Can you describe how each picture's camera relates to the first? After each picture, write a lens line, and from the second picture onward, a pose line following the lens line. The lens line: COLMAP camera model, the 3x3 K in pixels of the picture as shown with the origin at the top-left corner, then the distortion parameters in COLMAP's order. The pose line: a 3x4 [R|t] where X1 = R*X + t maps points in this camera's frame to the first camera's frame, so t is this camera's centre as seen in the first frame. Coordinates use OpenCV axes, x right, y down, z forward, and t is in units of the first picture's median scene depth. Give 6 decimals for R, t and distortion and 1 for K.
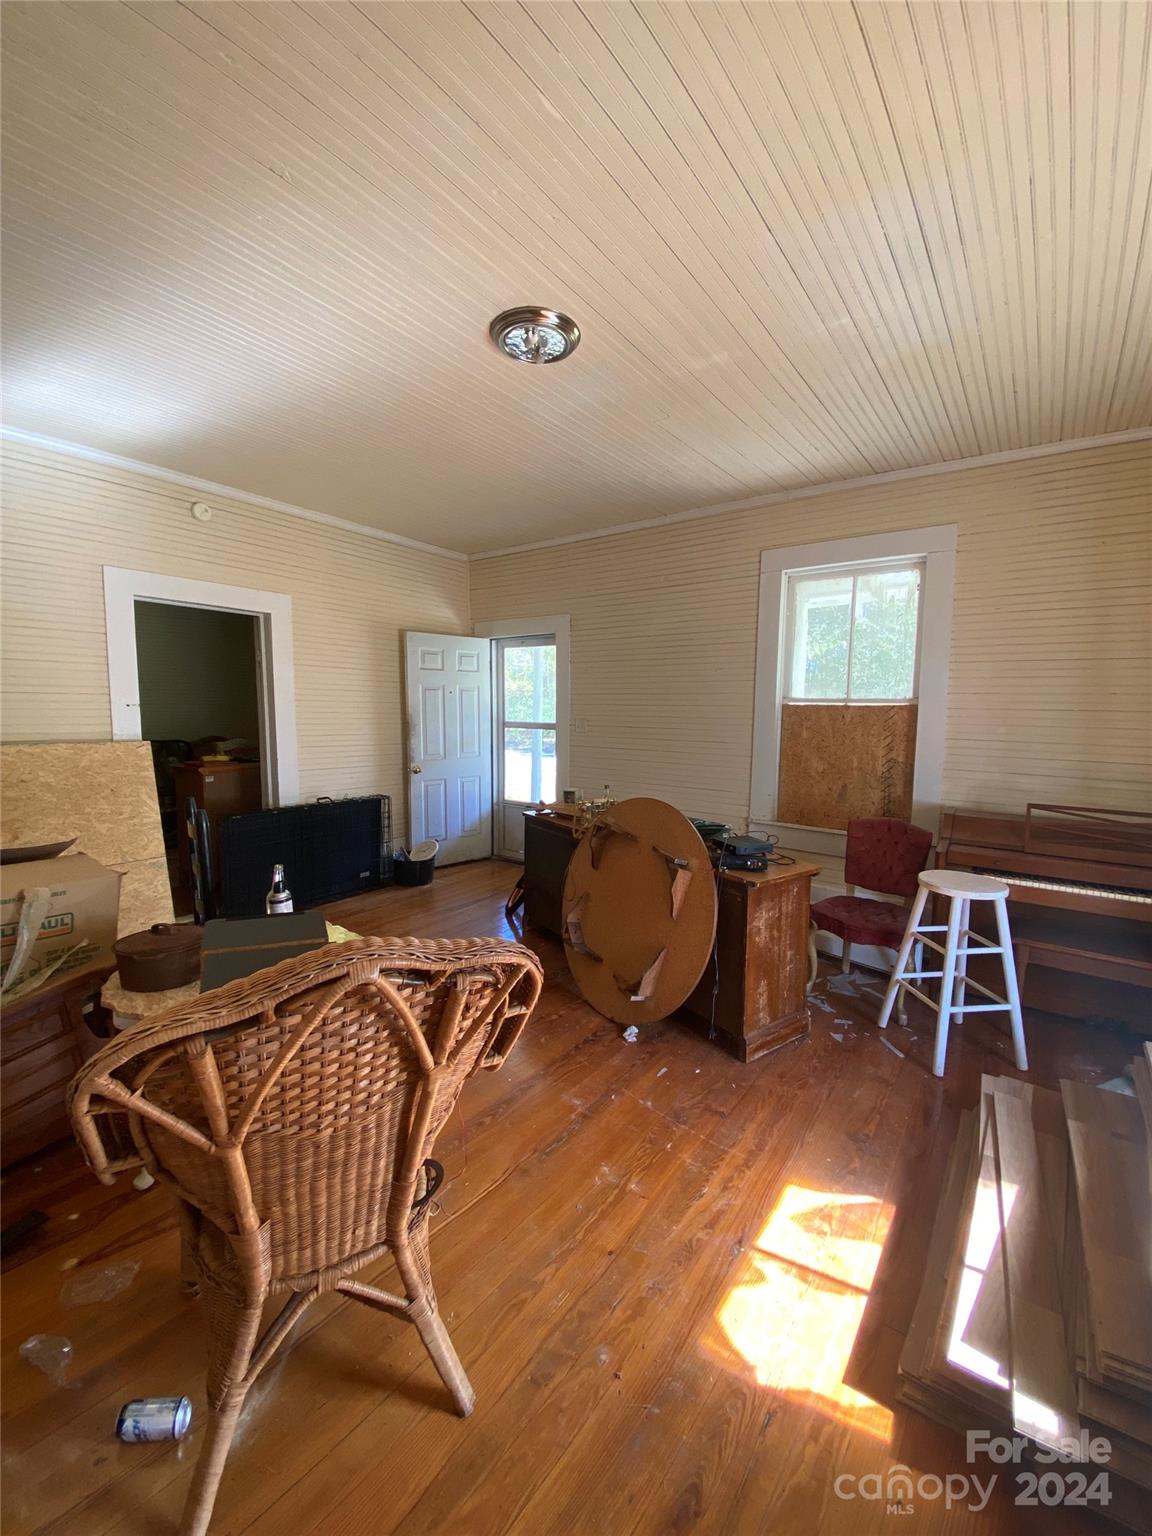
lens RADIAL K [[616.4, 0, 579.4], [0, 616.4, 761.2], [0, 0, 1]] dist [-0.001563, -0.010721]
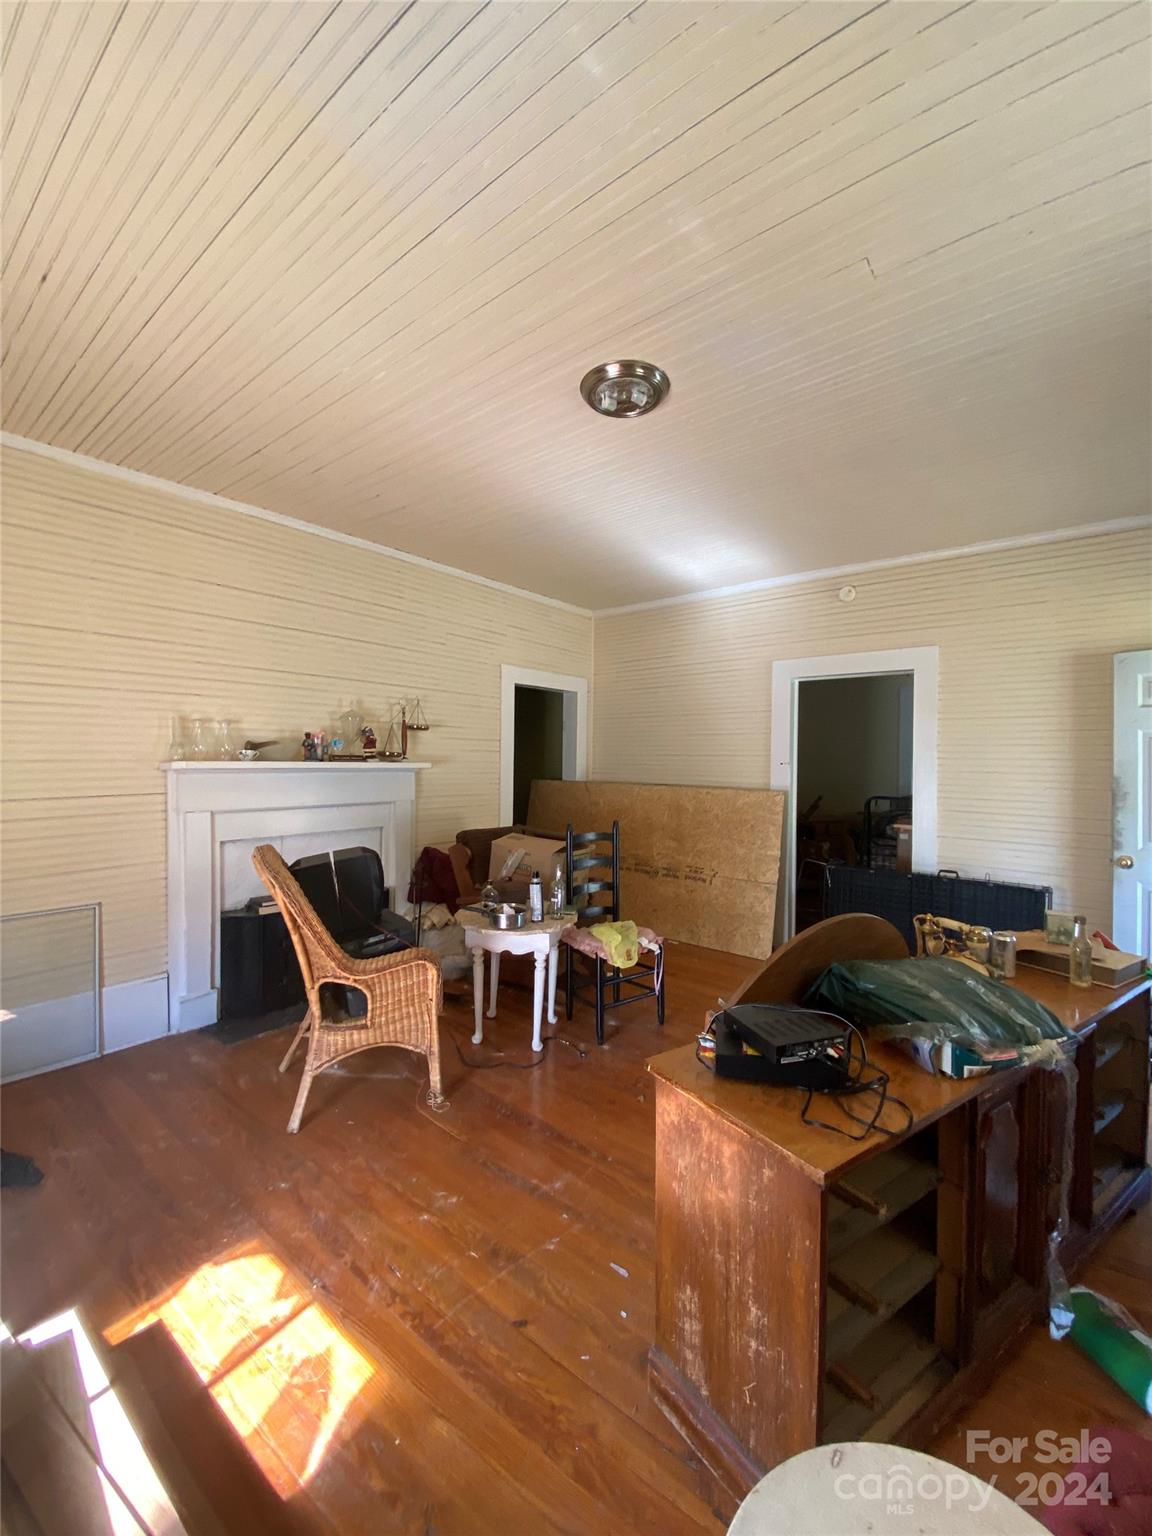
lens RADIAL K [[616.4, 0, 579.6], [0, 616.4, 762.5], [0, 0, 1]] dist [-0.001563, -0.010721]
pose [[-0.027281, -0.011718, -0.999559, 0.645167], [-0.098684, 0.995078, -0.008972, -0.045810], [0.994745, 0.098395, -0.028303, 0.702160]]
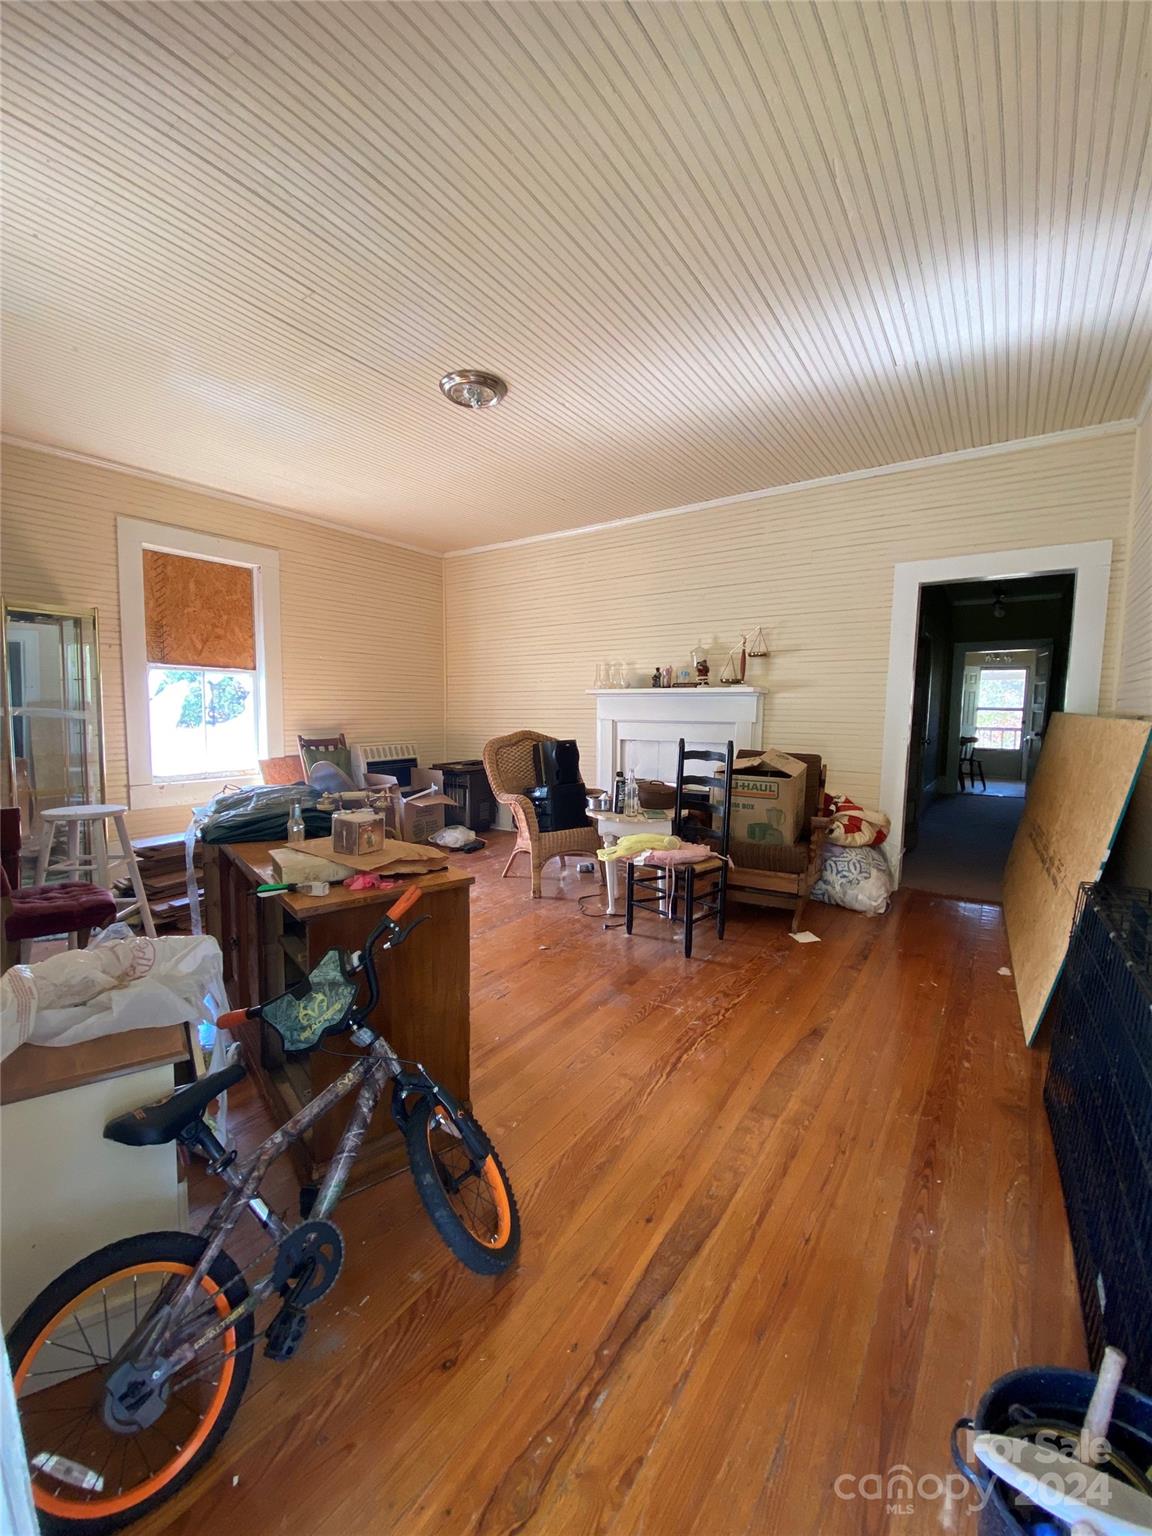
lens RADIAL K [[616.4, 0, 578.8], [0, 616.4, 768.6], [0, 0, 1]] dist [-0.001563, -0.010721]
pose [[-0.999228, -0.017431, -0.035204, -0.216930], [-0.023599, 0.982787, 0.183230, -0.091206], [0.031404, 0.183920, -0.982439, 1.756522]]
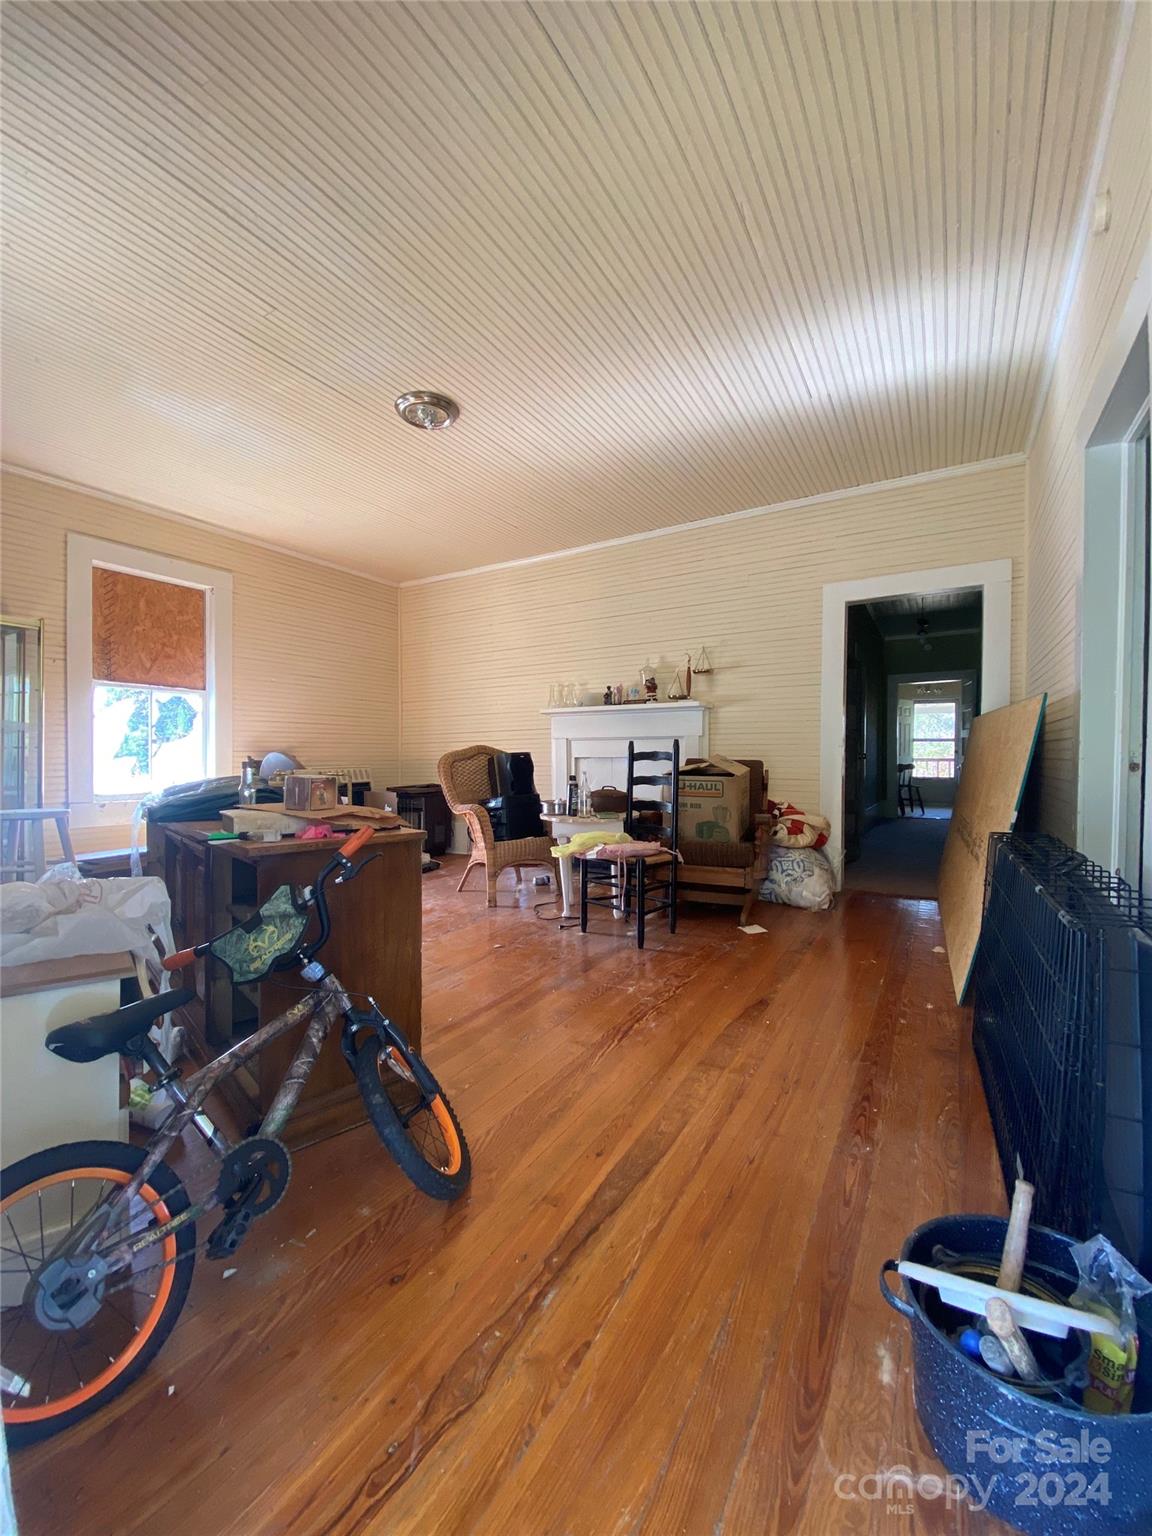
lens RADIAL K [[616.4, 0, 579.2], [0, 616.4, 769.2], [0, 0, 1]] dist [-0.001563, -0.010721]
pose [[-0.994664, -0.007578, -0.102890, -0.226460], [-0.018544, 0.994188, 0.106050, -0.014156], [0.101488, 0.107392, -0.989023, 1.800447]]
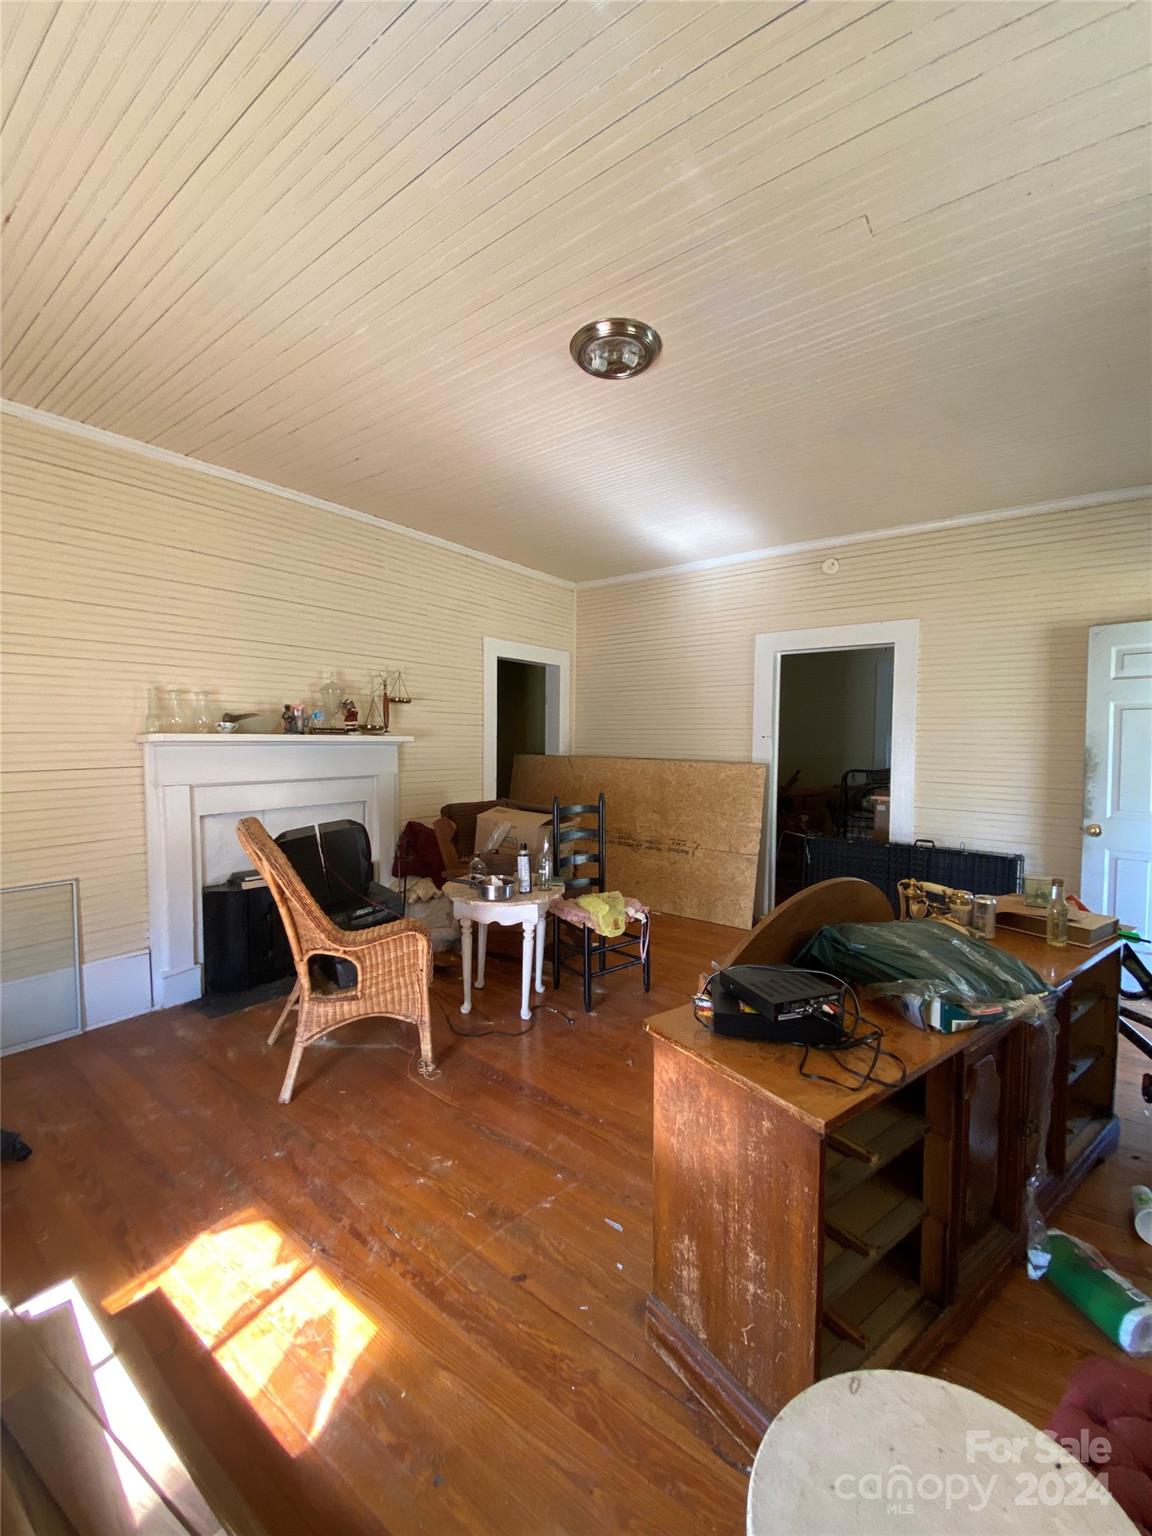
lens RADIAL K [[616.4, 0, 579.2], [0, 616.4, 761.7], [0, 0, 1]] dist [-0.001563, -0.010721]
pose [[0.008261, 0.024506, -0.999666, 0.643045], [-0.095601, 0.995140, 0.023605, -0.035762], [0.995385, 0.095374, 0.010564, 0.688093]]
